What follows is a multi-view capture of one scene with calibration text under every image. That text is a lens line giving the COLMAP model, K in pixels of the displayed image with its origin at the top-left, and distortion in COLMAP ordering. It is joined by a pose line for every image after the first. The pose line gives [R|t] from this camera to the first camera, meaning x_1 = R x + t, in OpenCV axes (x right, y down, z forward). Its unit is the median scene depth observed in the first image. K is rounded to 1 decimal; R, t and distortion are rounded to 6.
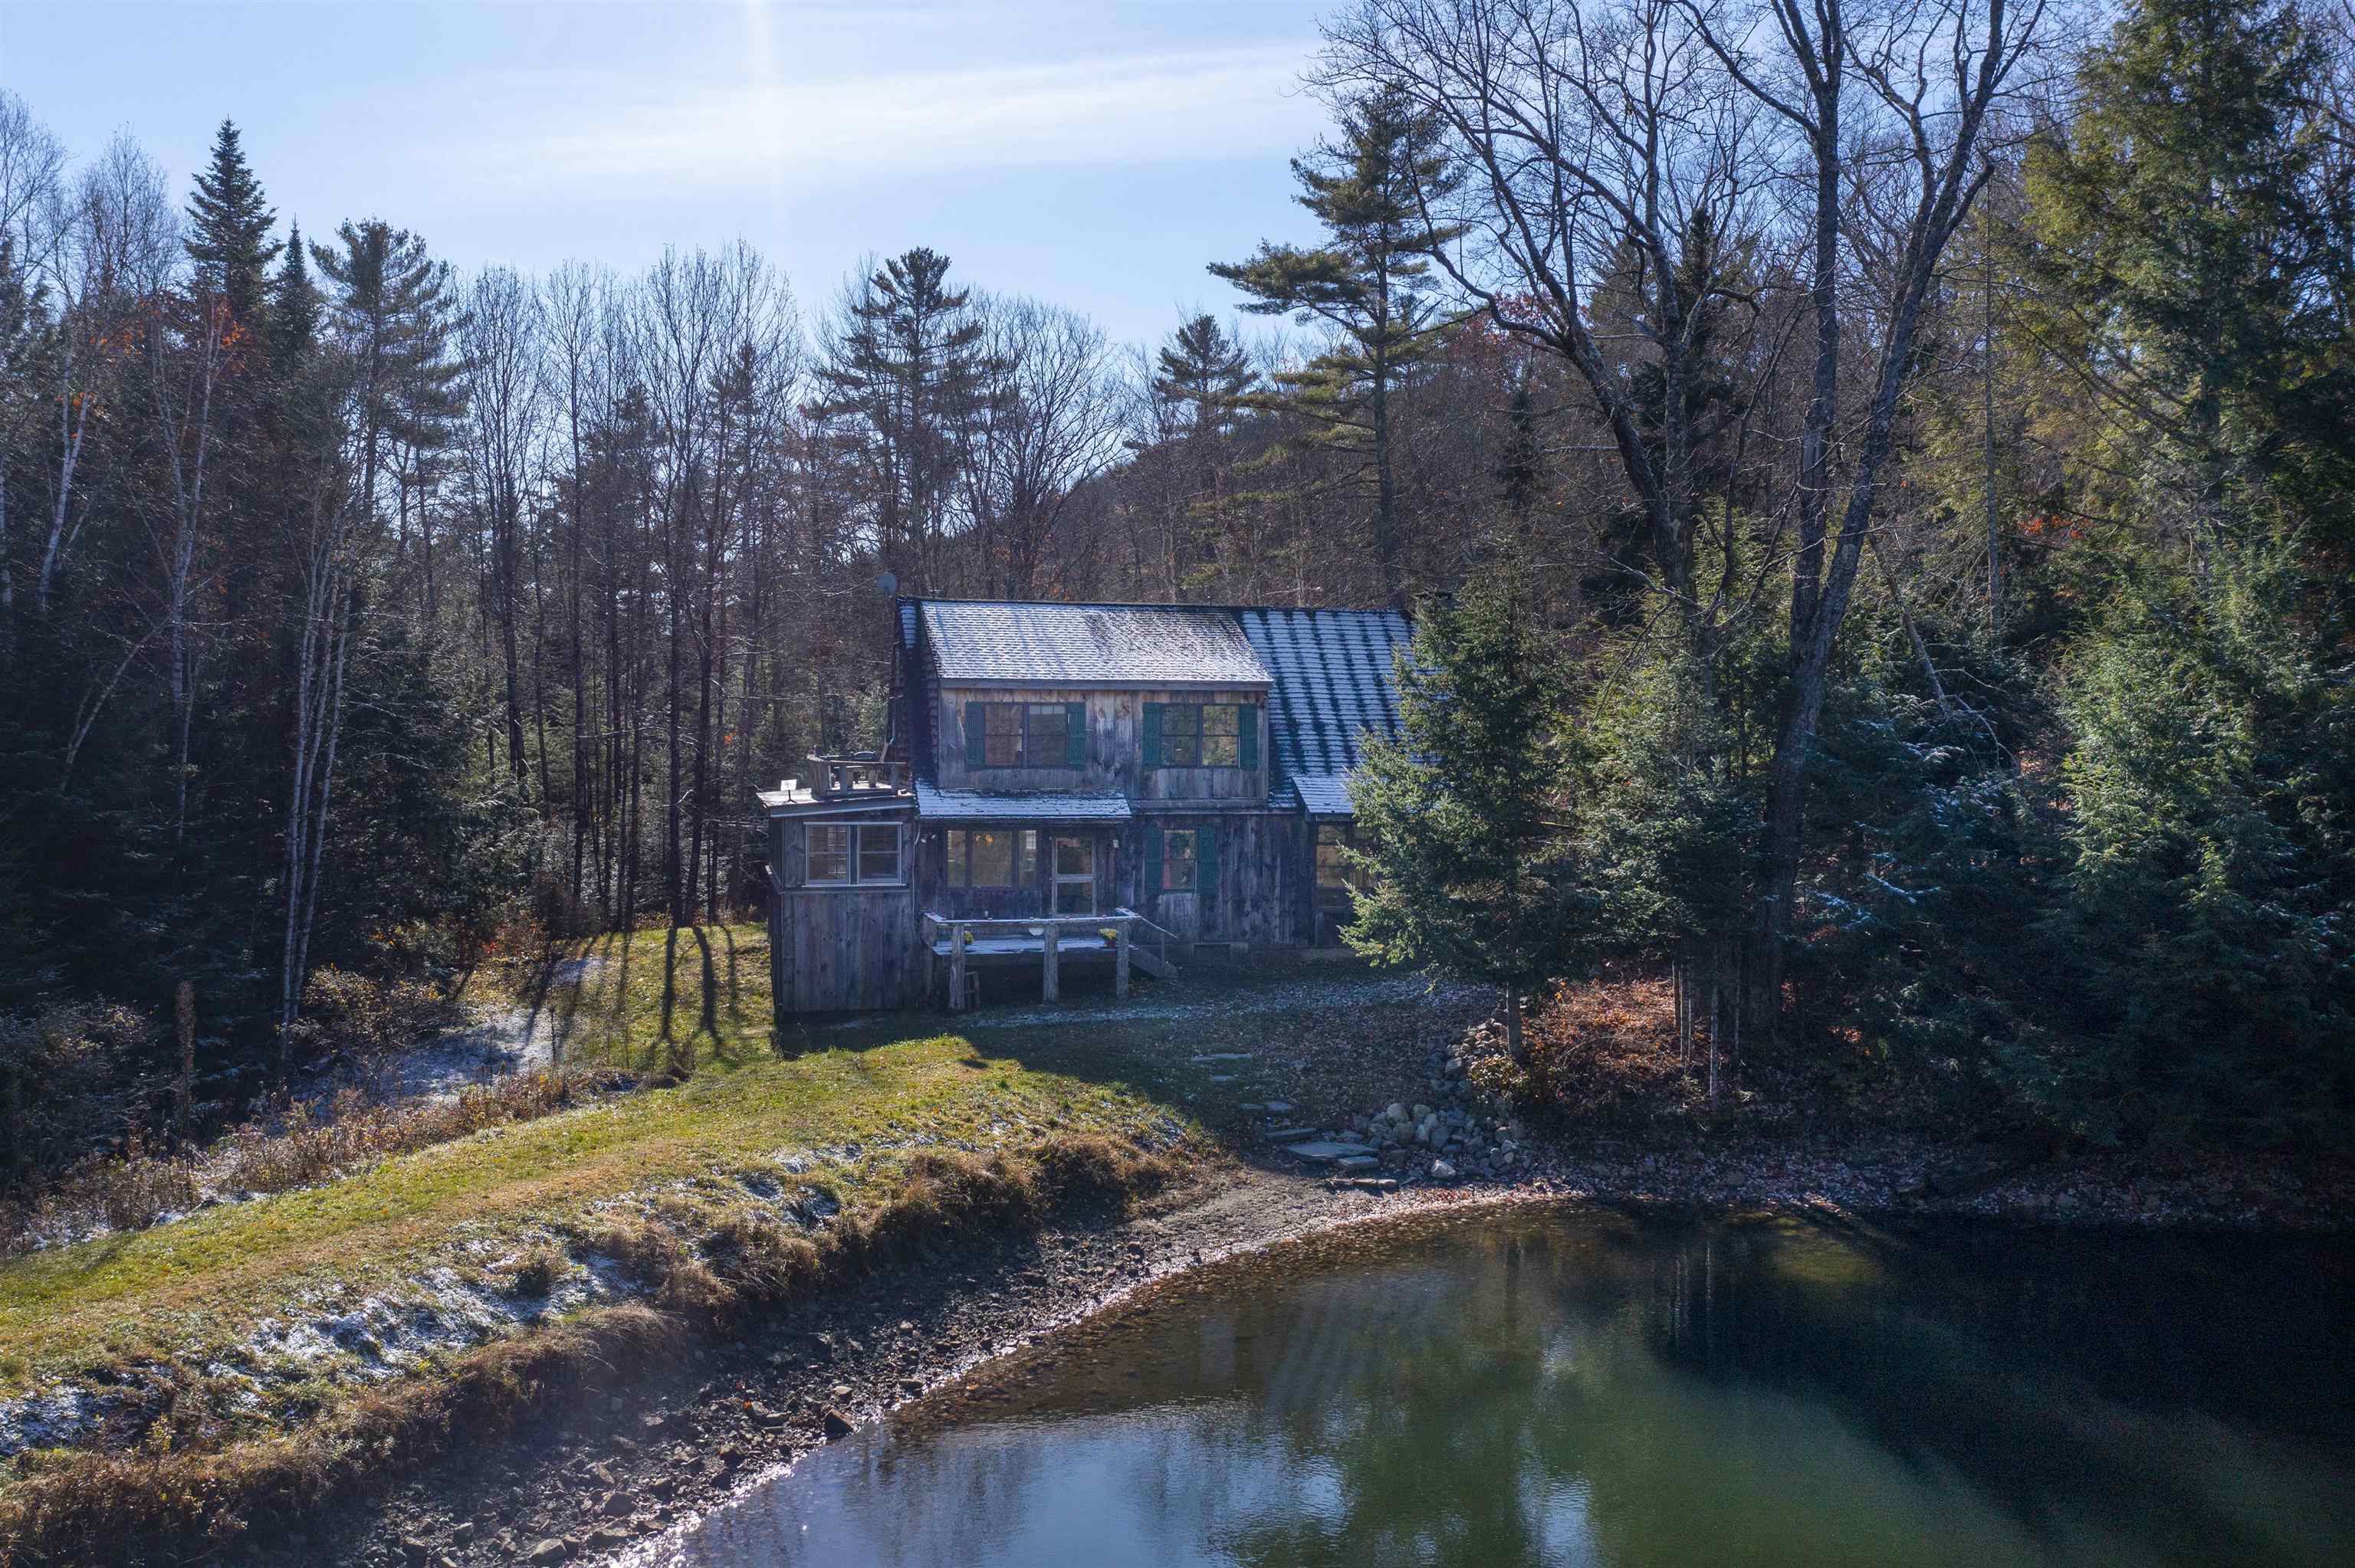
lens RADIAL K [[1862.7, 0, 1177.1], [0, 1862.7, 779.1], [0, 0, 1]] dist [-0.005376, -0.001517]
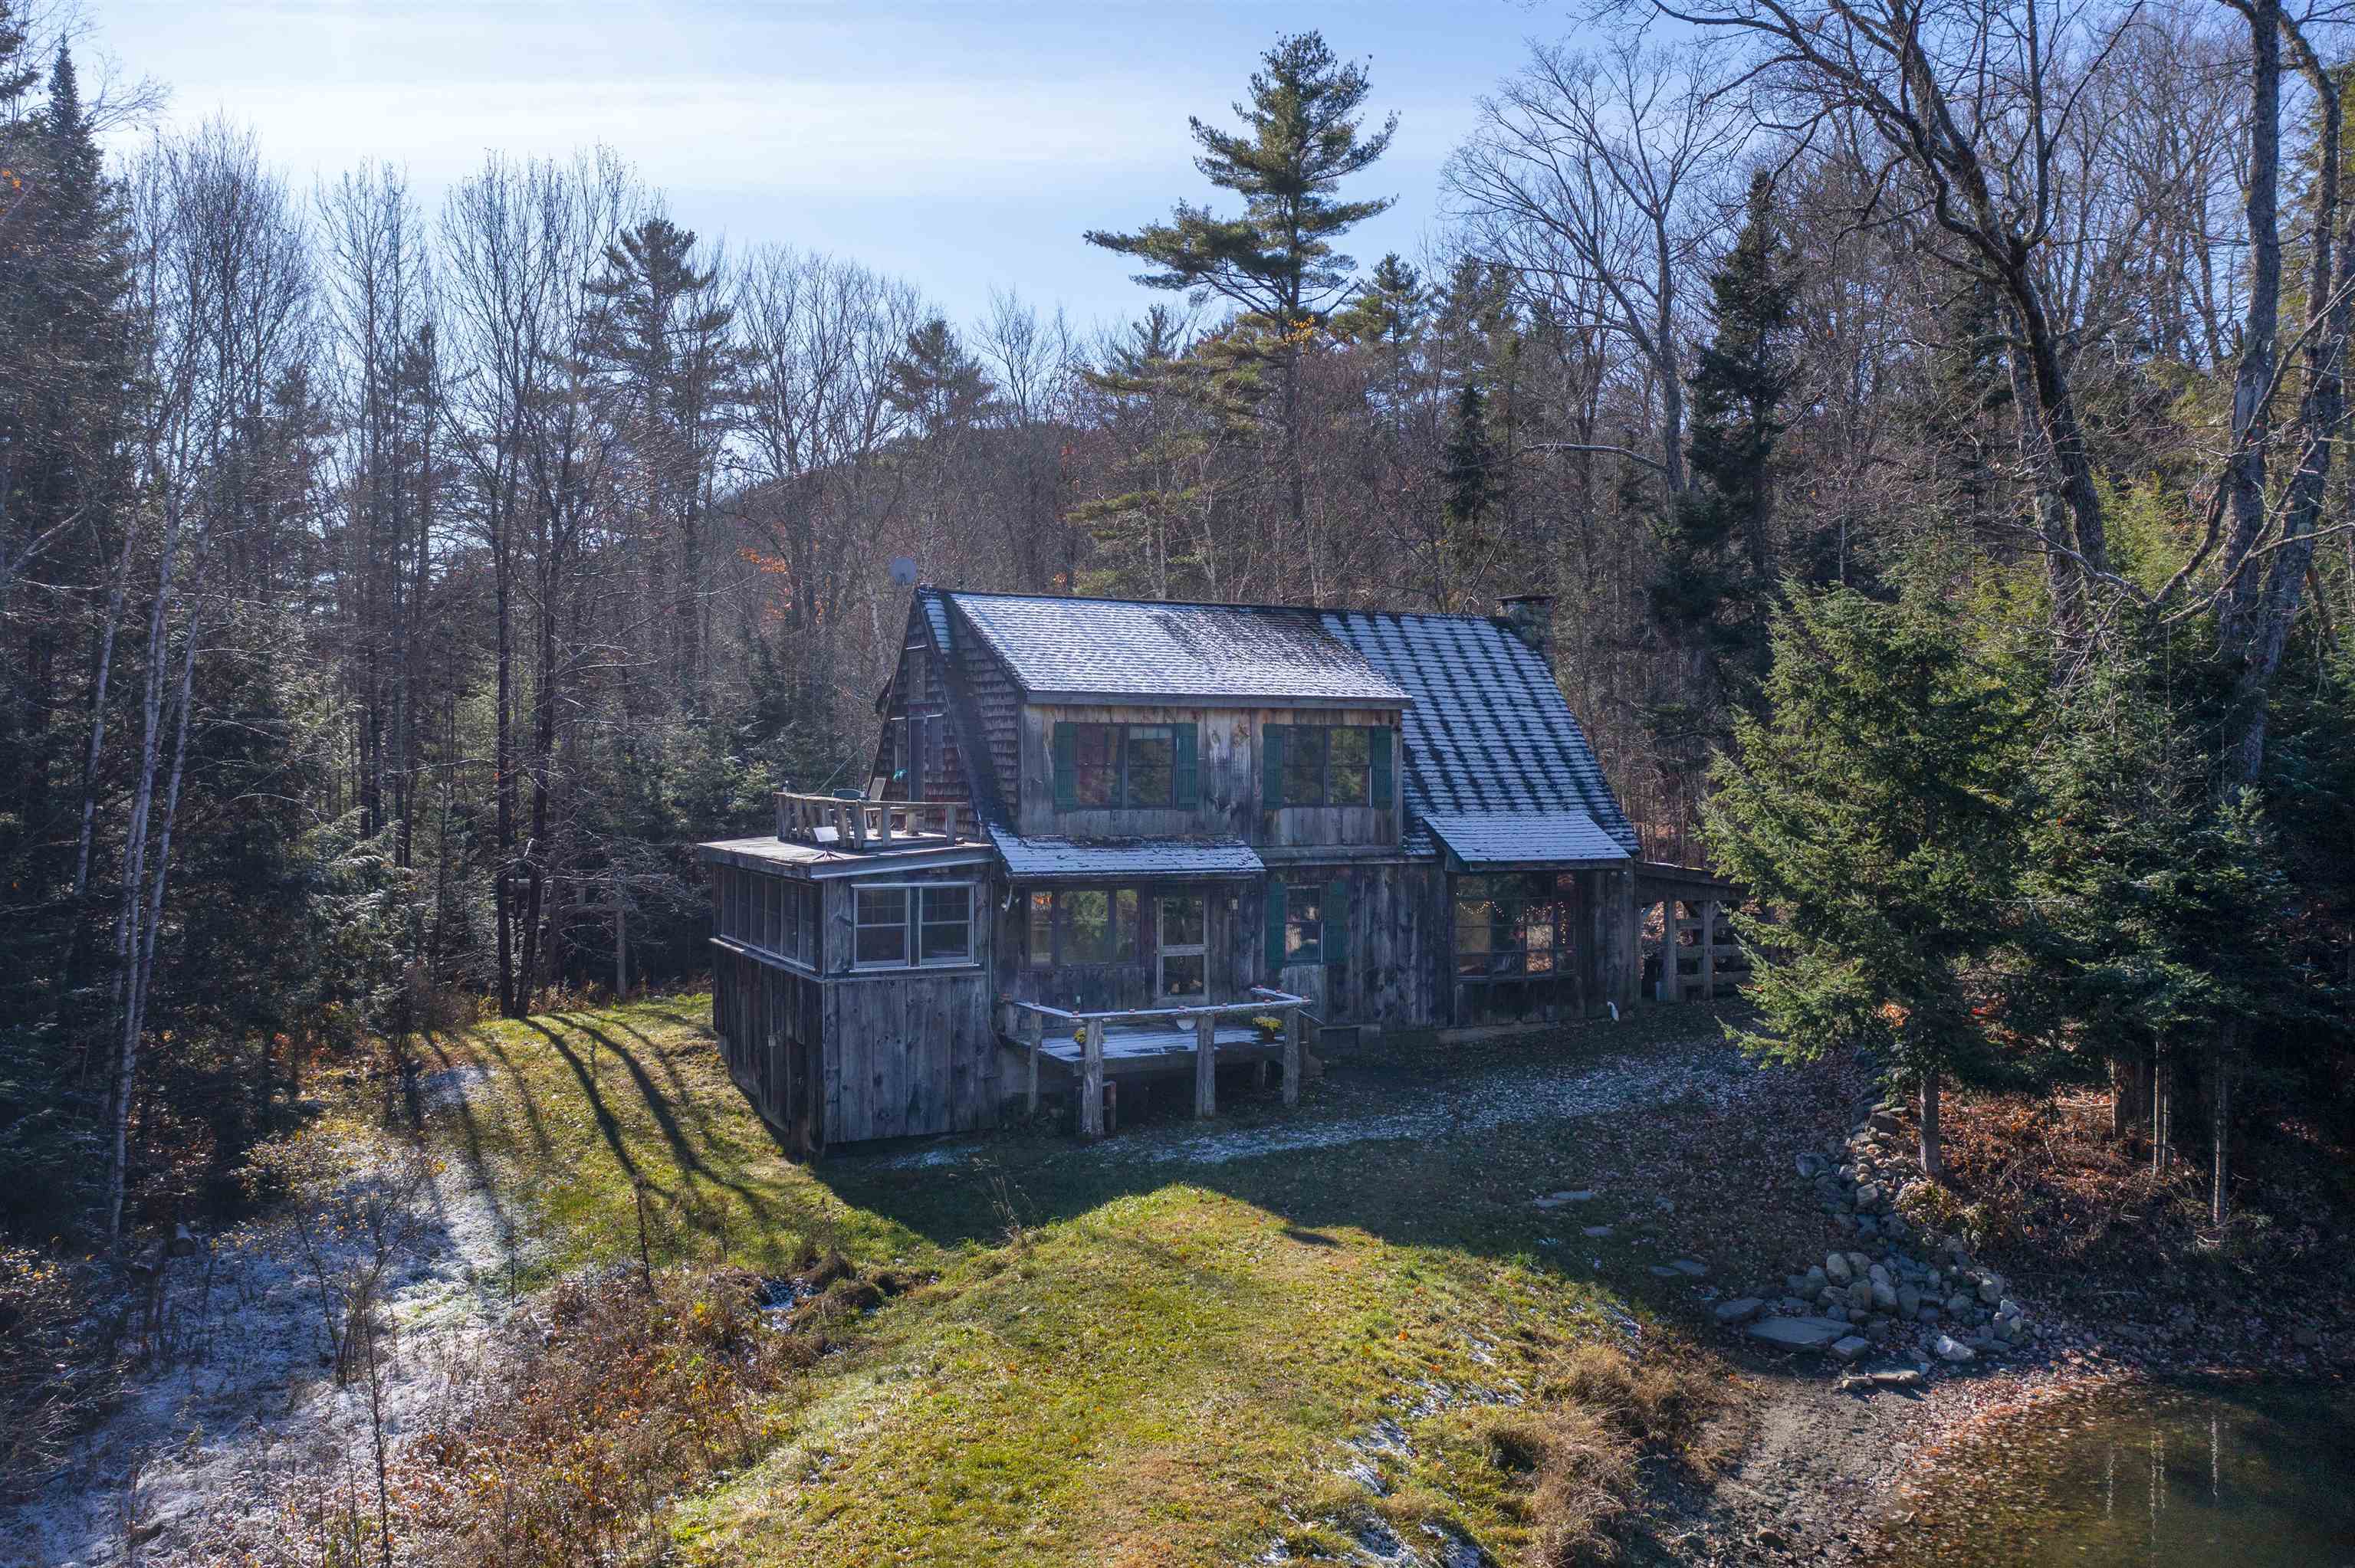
lens RADIAL K [[1862.7, 0, 1177.1], [0, 1862.7, 779.1], [0, 0, 1]] dist [-0.005376, -0.001517]
pose [[0.977514, -0.004919, 0.210815, -0.220952], [0.009195, 0.999771, -0.019305, -0.002959], [-0.210671, 0.020809, 0.977335, 0.241808]]
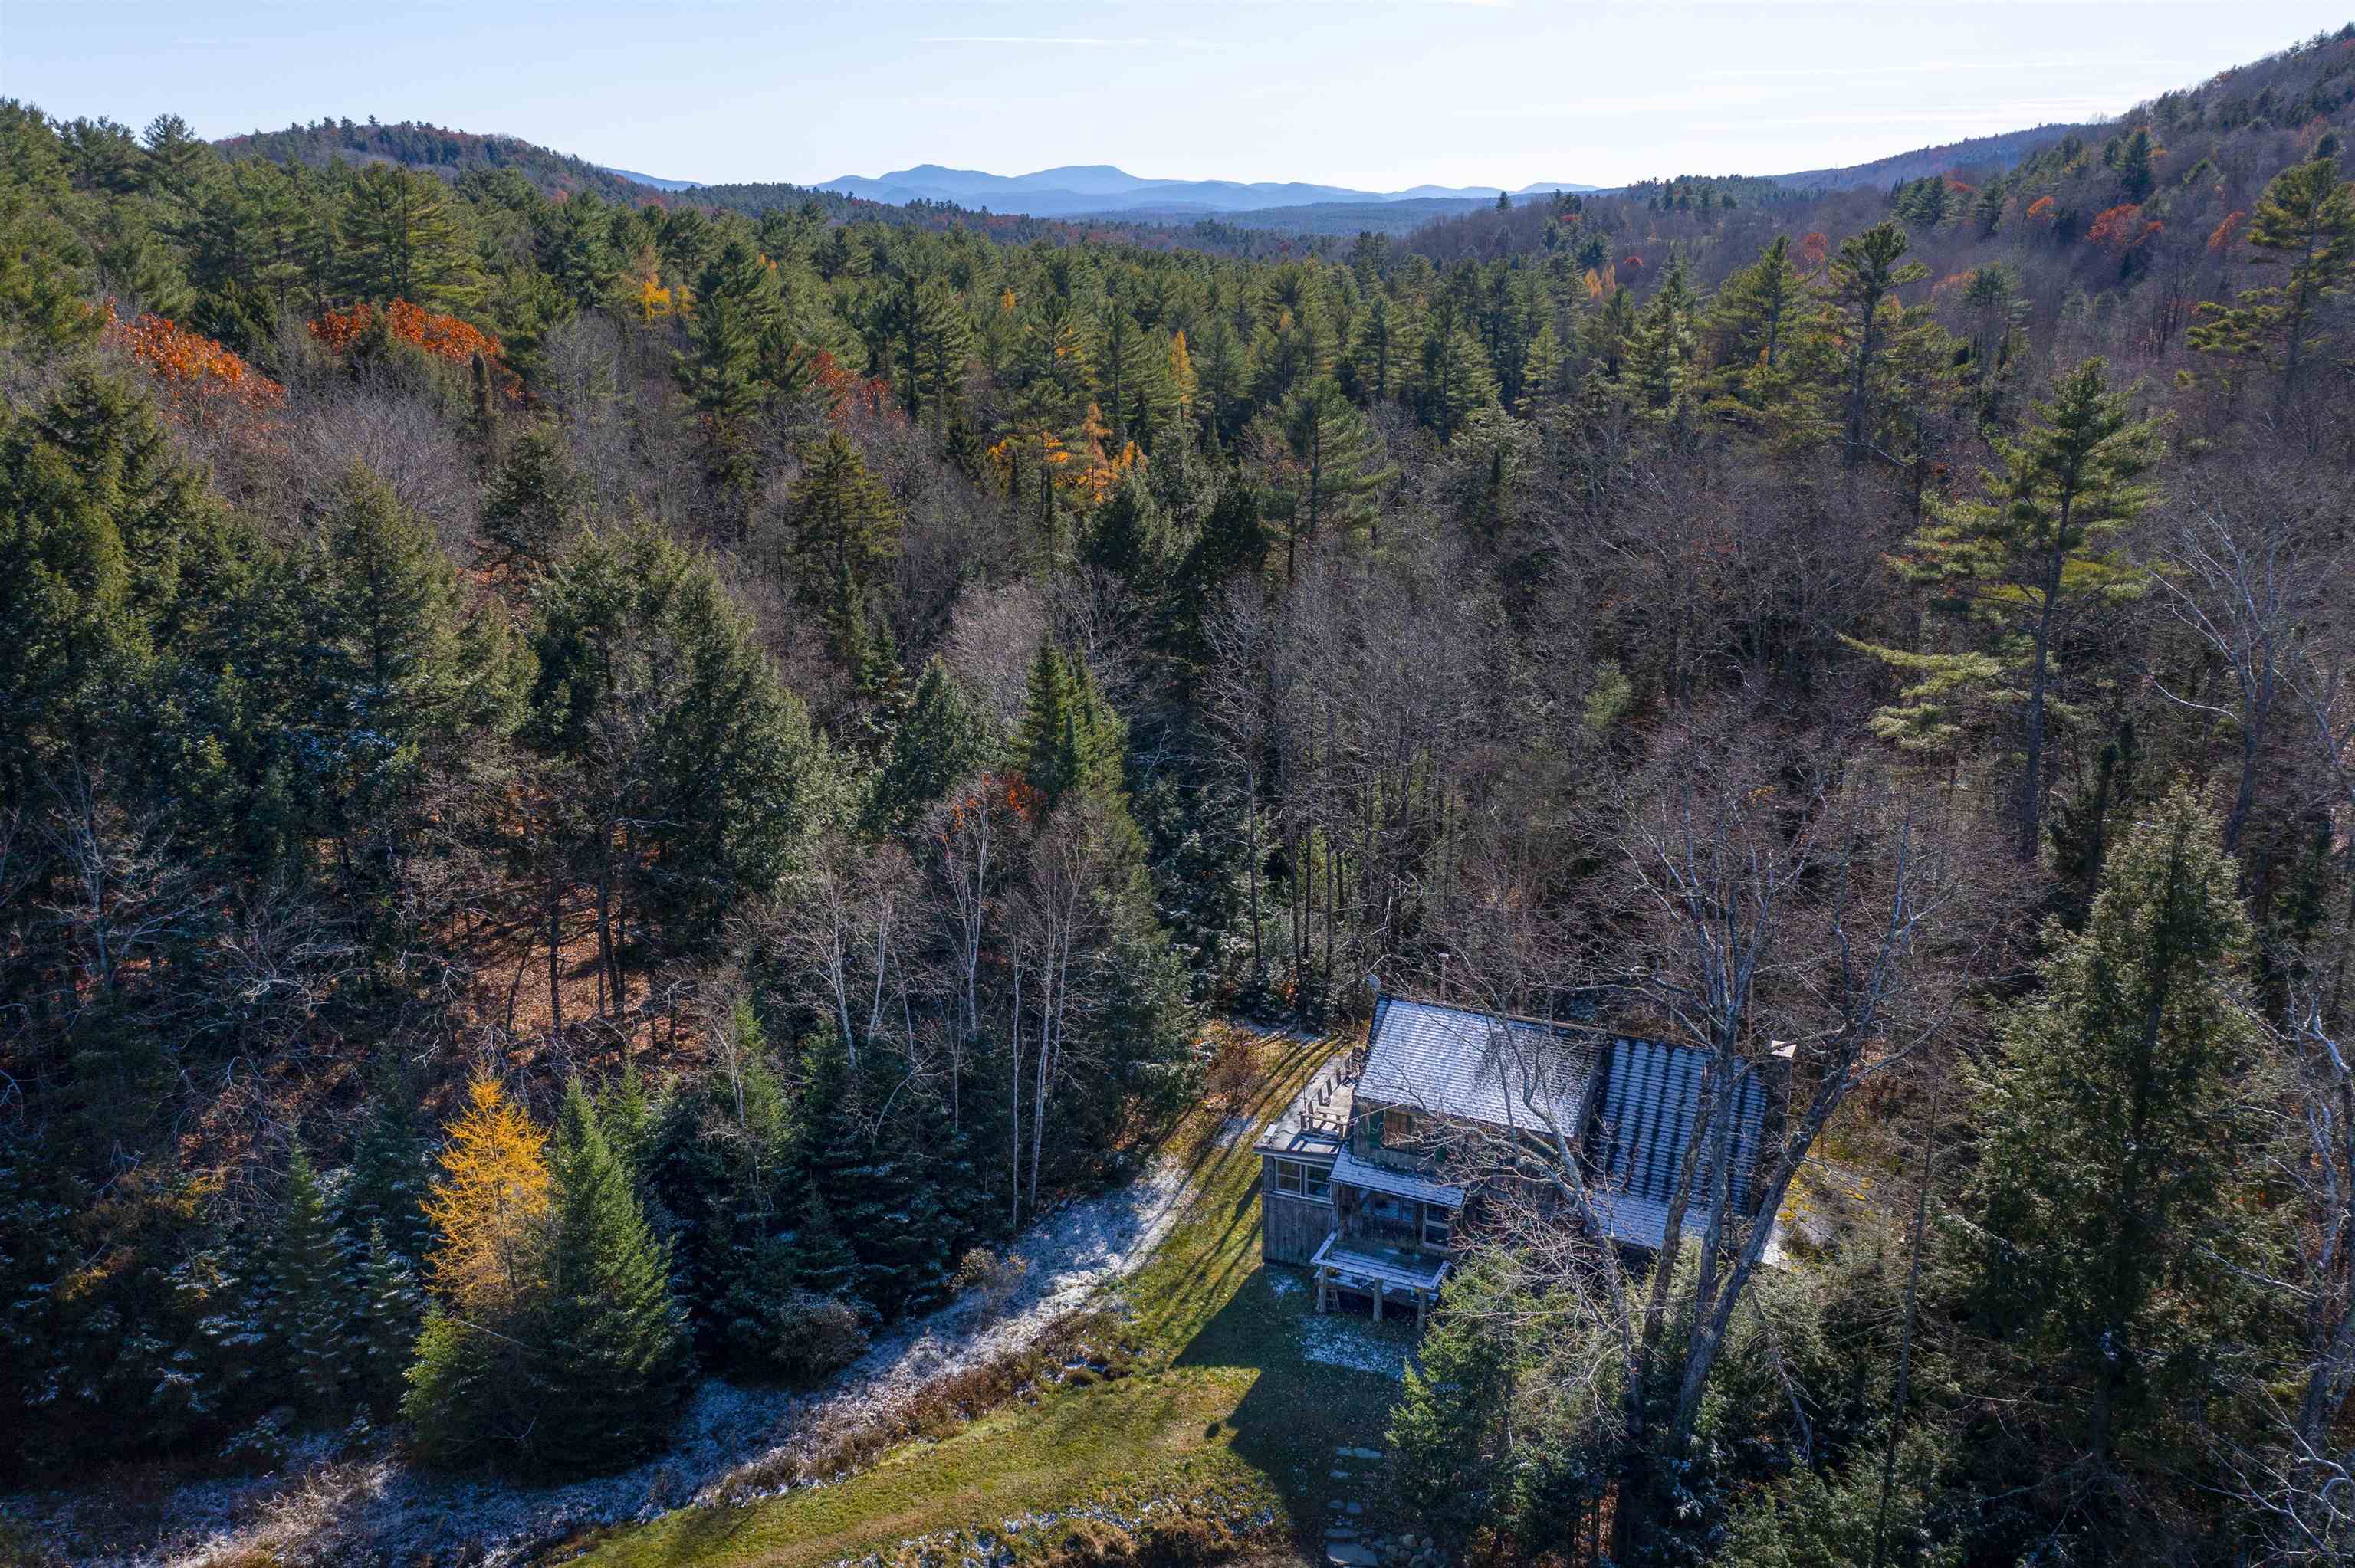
lens RADIAL K [[1862.7, 0, 1177.1], [0, 1862.7, 779.1], [0, 0, 1]] dist [-0.005376, -0.001517]
pose [[0.765959, 0.173102, -0.619147, 0.663827], [0.002149, 0.962374, 0.271721, -0.713971], [0.642886, -0.209458, 0.736767, -0.184931]]
